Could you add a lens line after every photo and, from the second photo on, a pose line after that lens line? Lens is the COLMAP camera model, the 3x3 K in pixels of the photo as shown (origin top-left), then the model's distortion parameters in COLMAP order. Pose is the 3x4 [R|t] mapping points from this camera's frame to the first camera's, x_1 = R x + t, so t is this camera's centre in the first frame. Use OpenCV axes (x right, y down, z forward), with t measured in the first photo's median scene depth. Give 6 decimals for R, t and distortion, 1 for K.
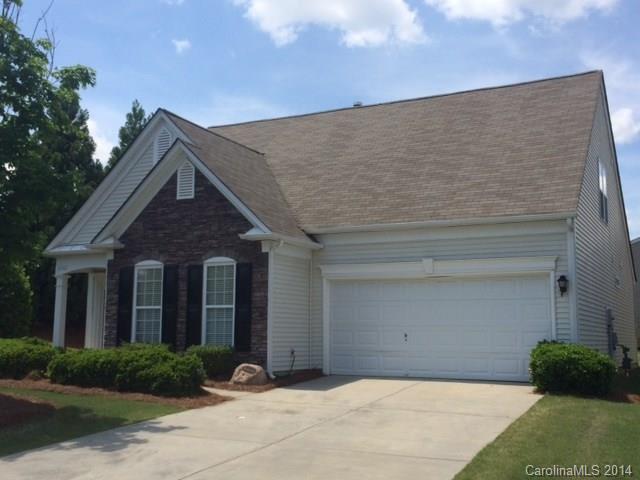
lens RADIAL K [[796.3, 0, 320.0], [0, 796.3, 240.0], [0, 0, 1]] dist [-0.002102, -0.001348]
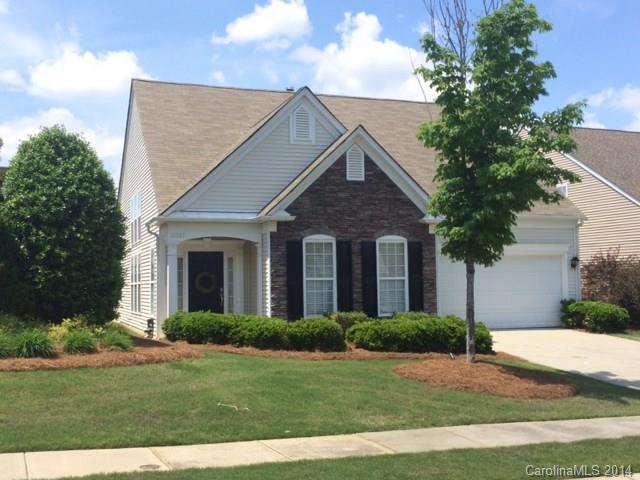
lens RADIAL K [[796.3, 0, 320.0], [0, 796.3, 240.0], [0, 0, 1]] dist [-0.002102, -0.001348]
pose [[0.675336, 0.025433, 0.737071, -1.015608], [-0.072703, 0.996833, 0.032218, -0.001482], [-0.733918, -0.075345, 0.675047, 0.290306]]
